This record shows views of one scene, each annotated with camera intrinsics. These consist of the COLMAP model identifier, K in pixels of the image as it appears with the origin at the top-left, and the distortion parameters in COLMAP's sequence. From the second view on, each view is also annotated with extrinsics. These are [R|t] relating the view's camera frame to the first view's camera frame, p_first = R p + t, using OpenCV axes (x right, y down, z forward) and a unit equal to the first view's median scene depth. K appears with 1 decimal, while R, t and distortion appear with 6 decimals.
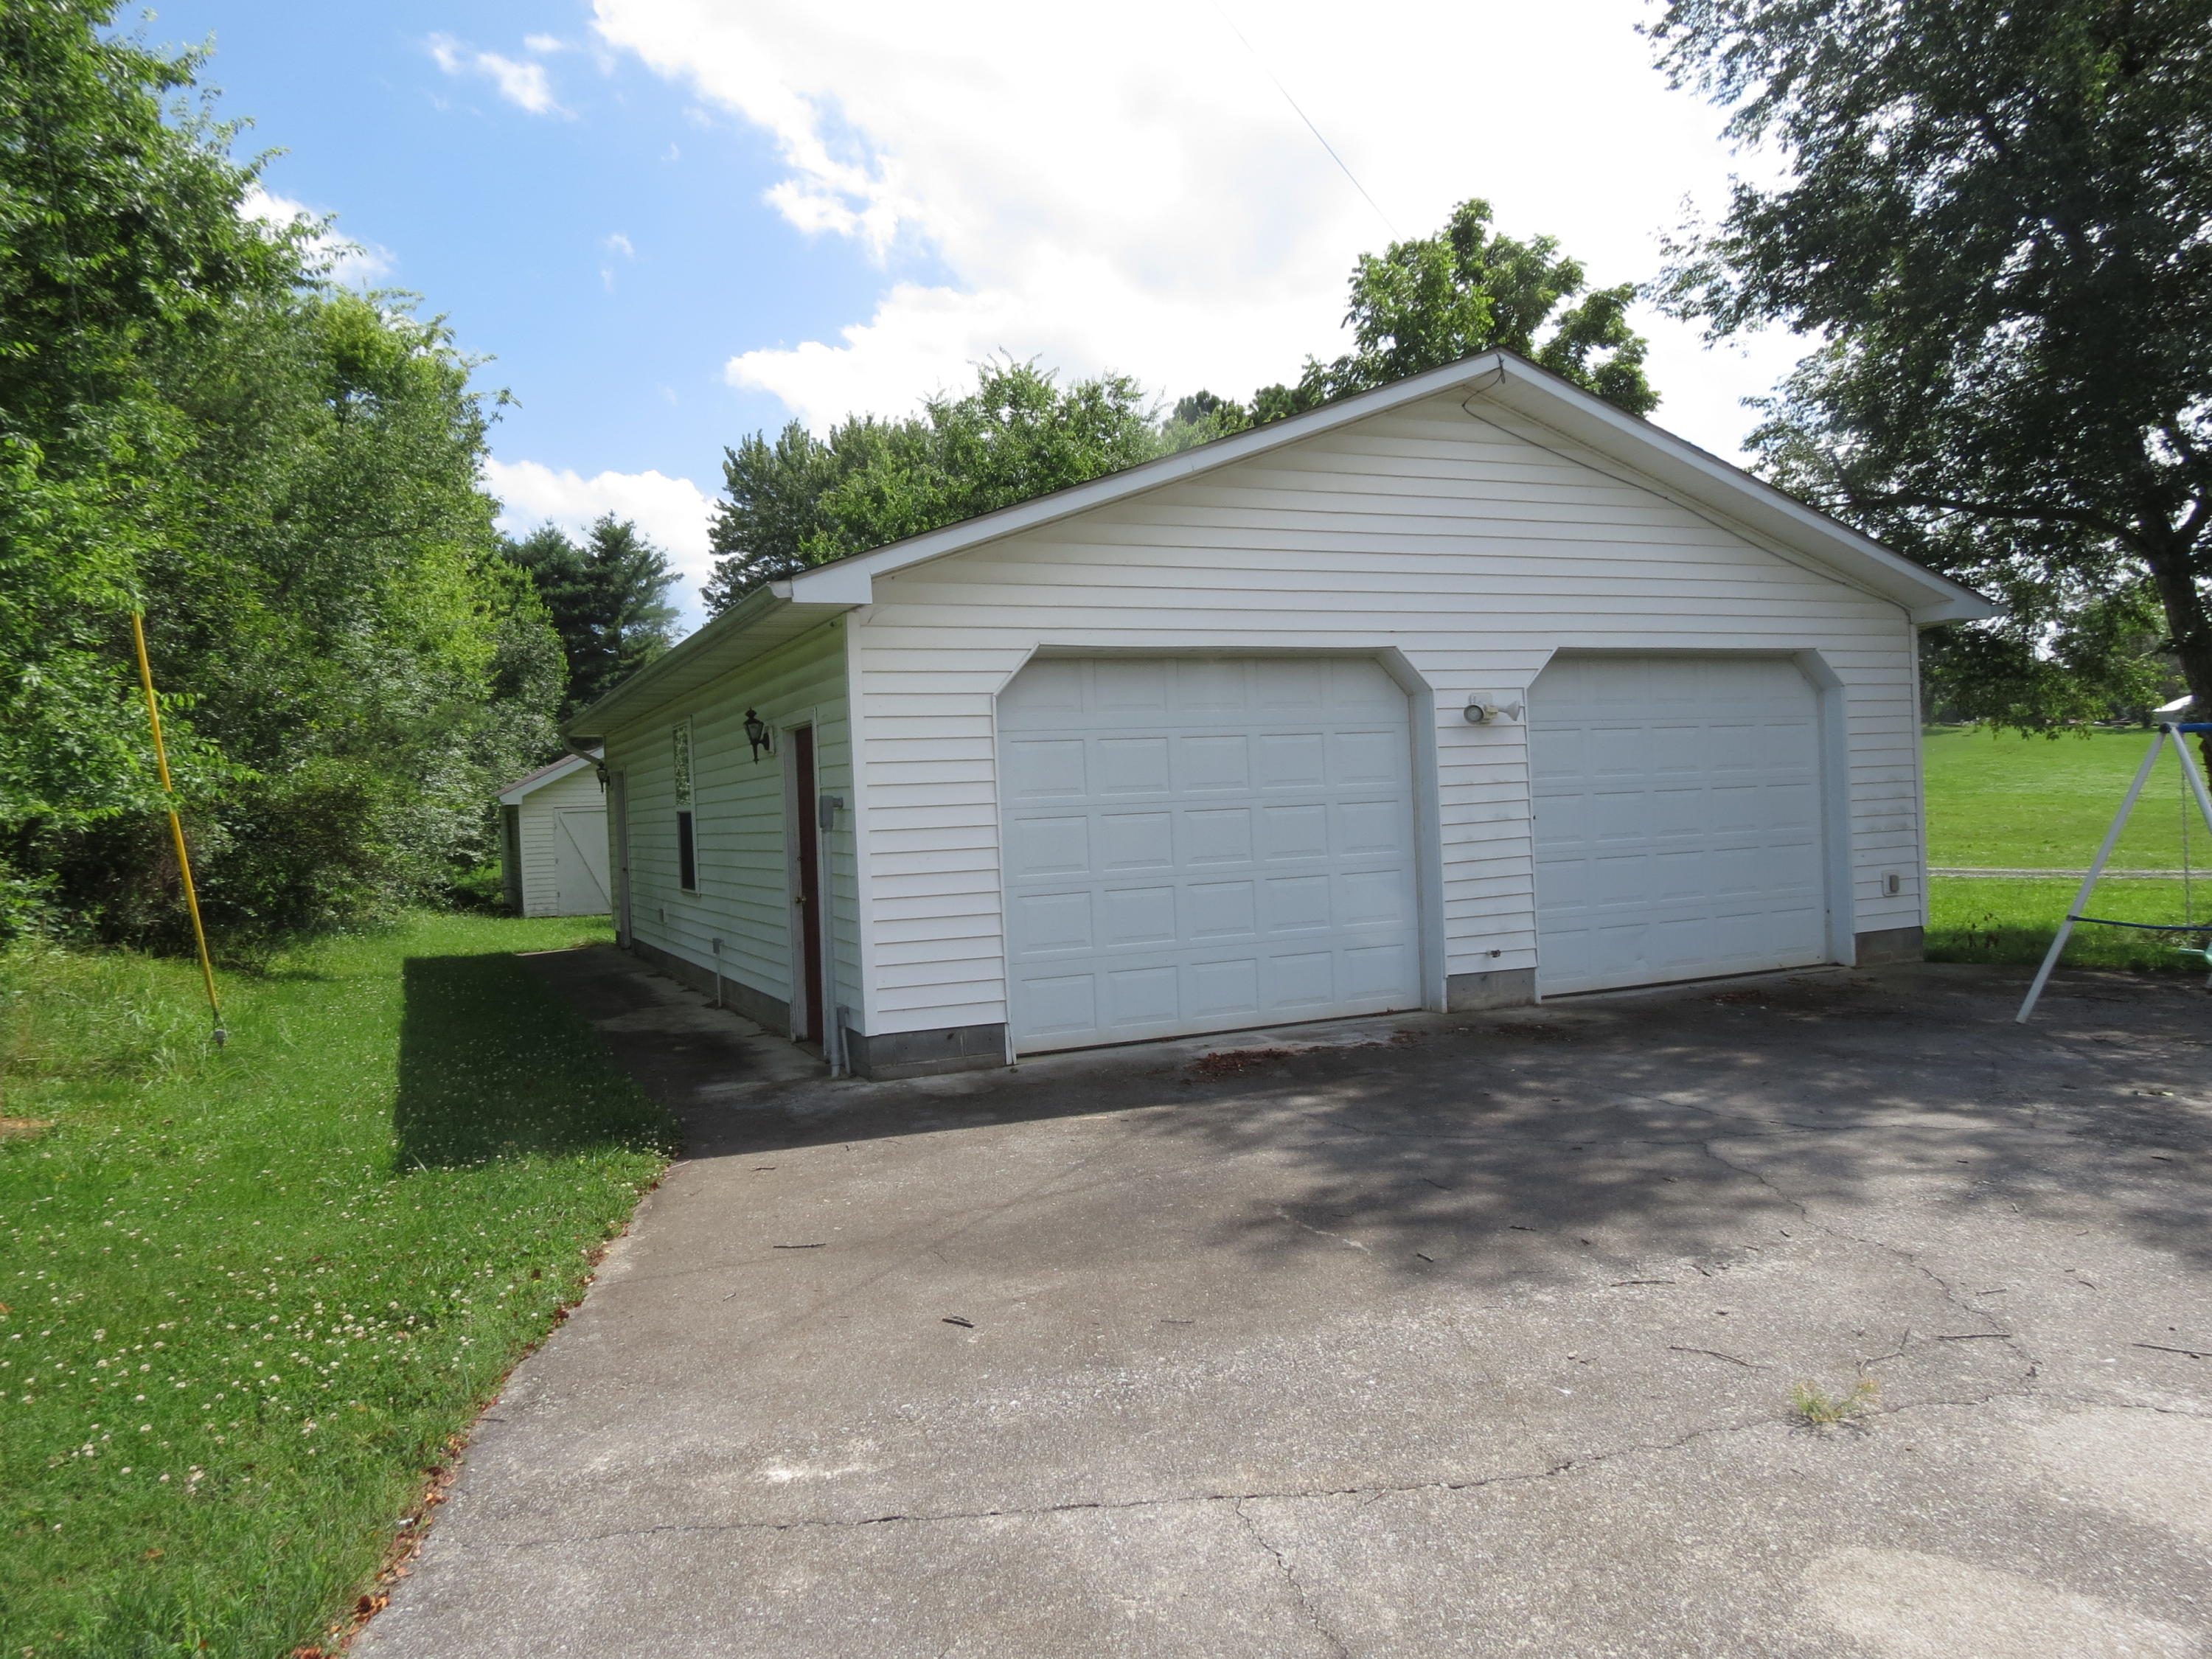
lens RADIAL K [[1602.1, 0, 1106.0], [0, 1602.1, 829.5], [0, 0, 1]] dist [-0.023395, -0.002608]
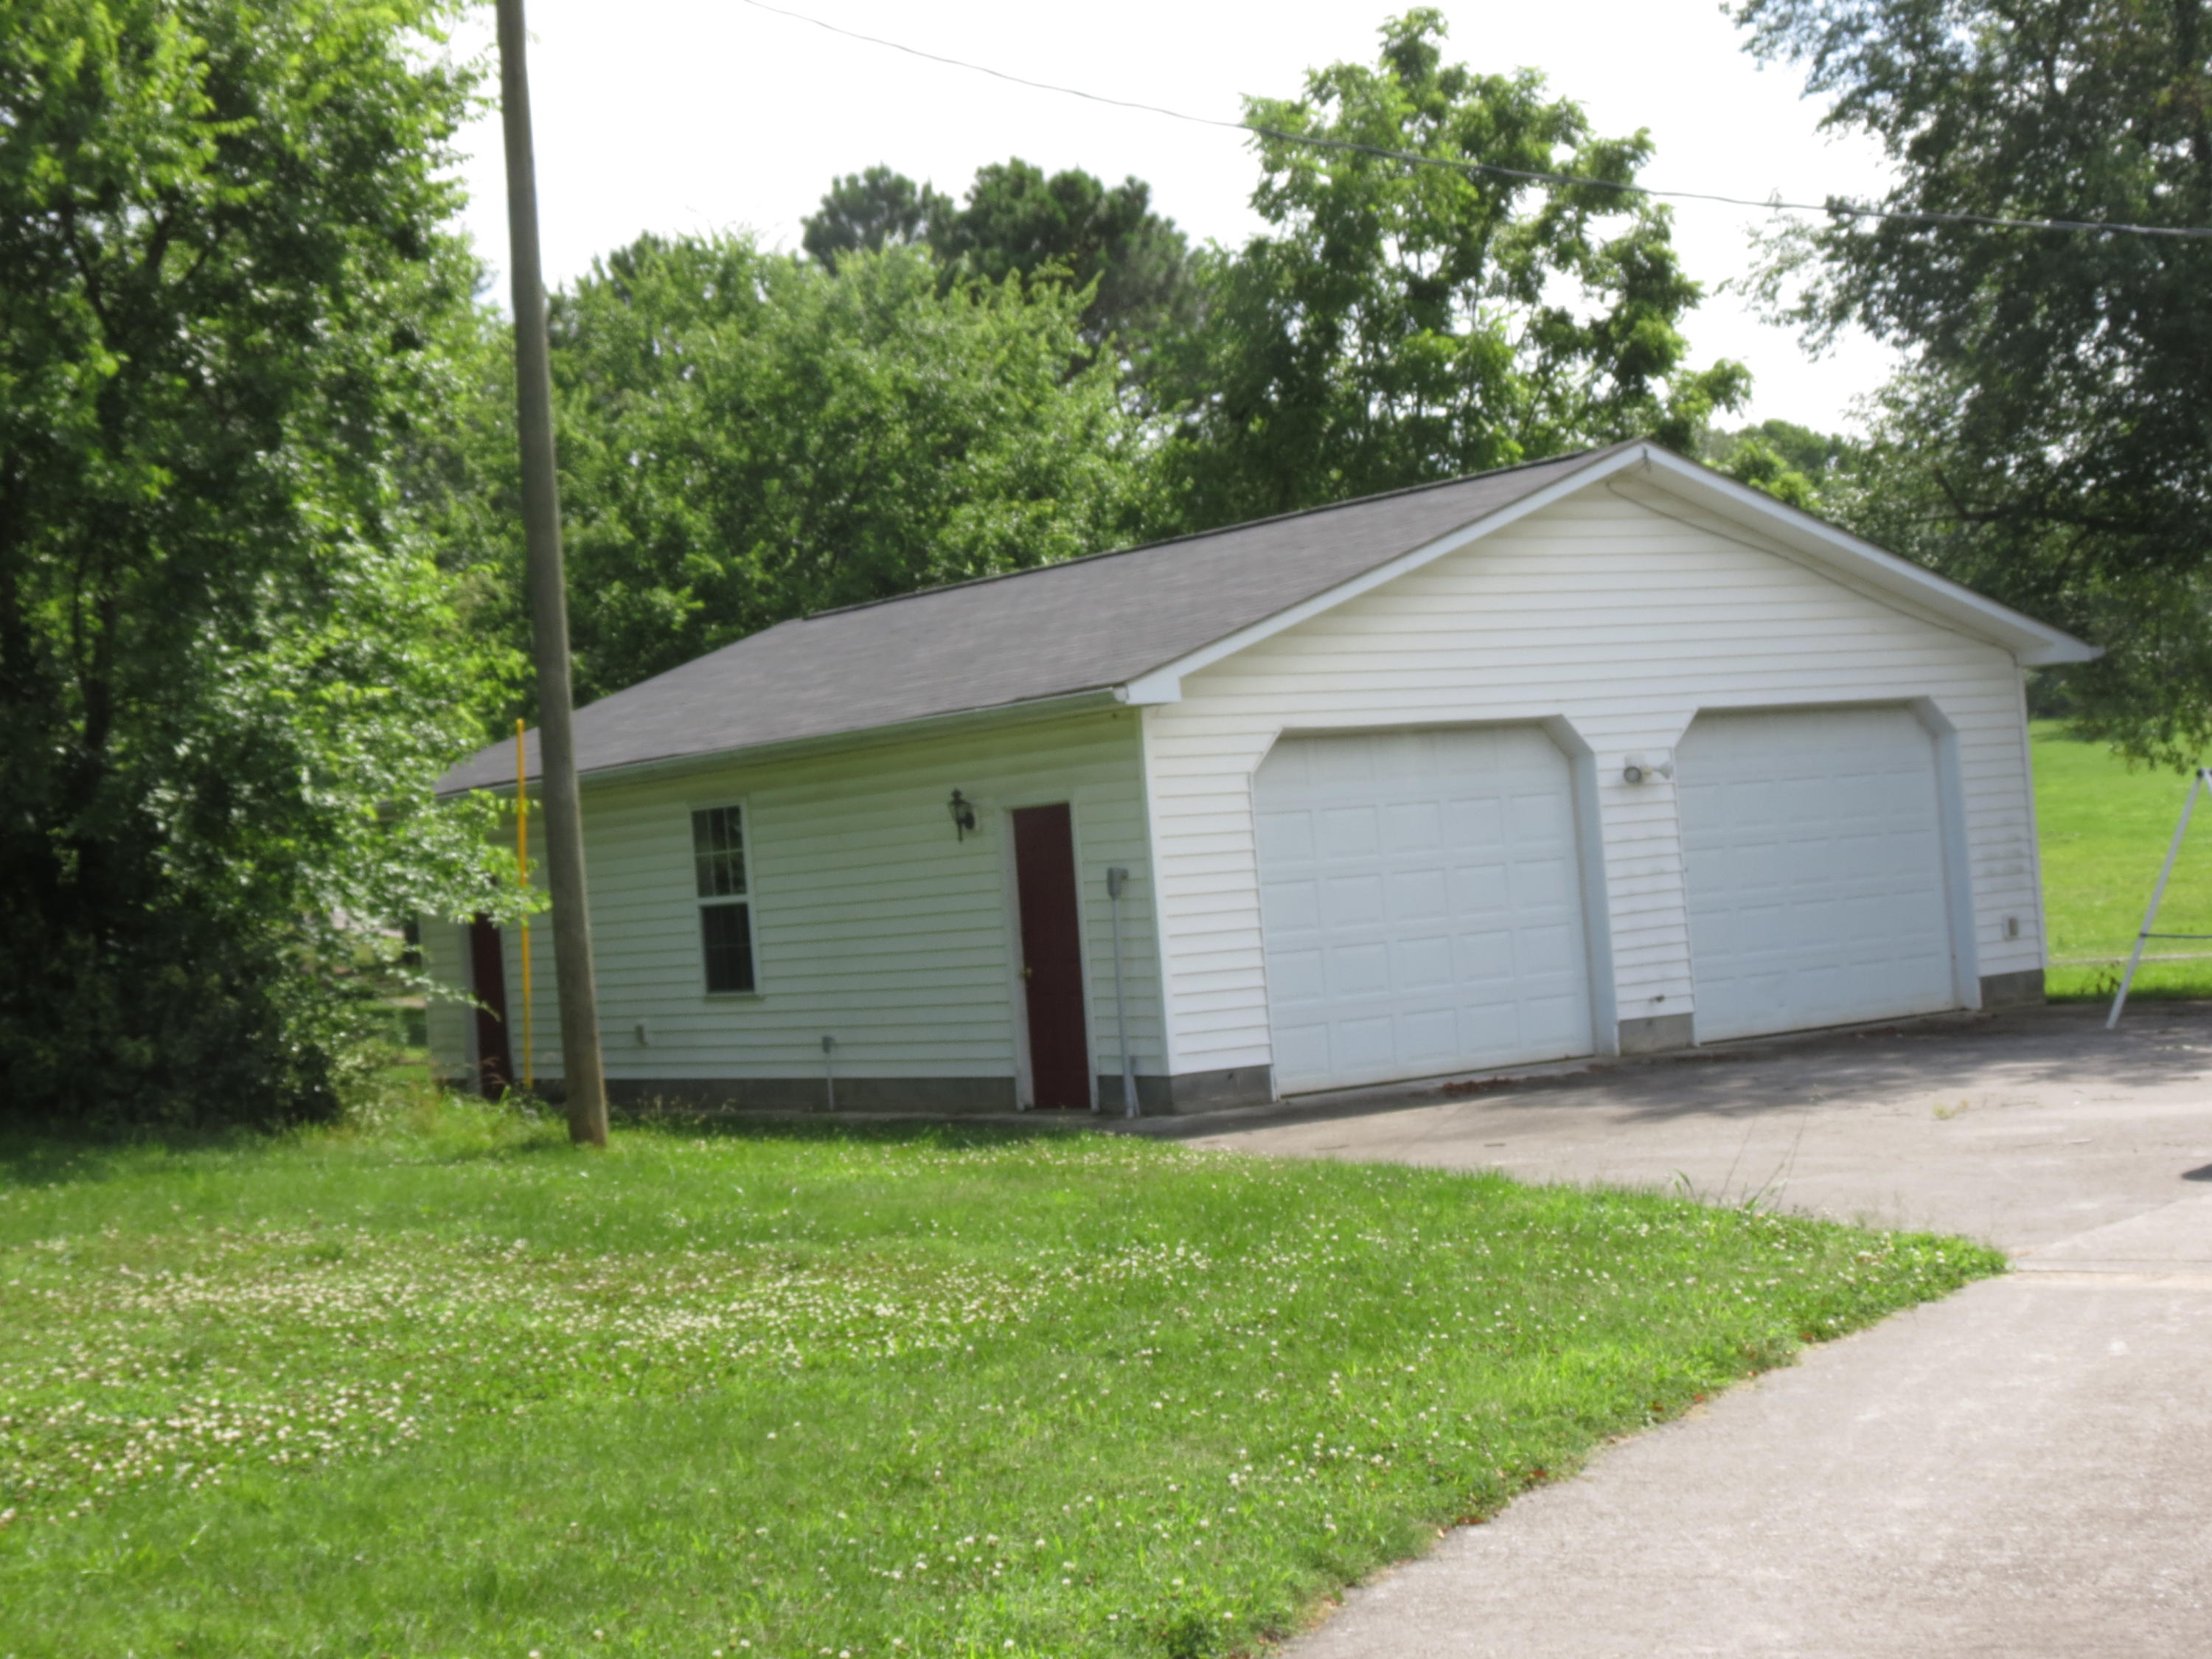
lens RADIAL K [[3499.7, 0, 1105.4], [0, 3499.7, 824.1], [0, 0, 1]] dist [0.059769, 0.081760]
pose [[0.980254, -0.028852, 0.195628, -0.554495], [0.035729, 0.998858, -0.031718, 0.021788], [-0.194490, 0.038081, 0.980165, -1.183498]]
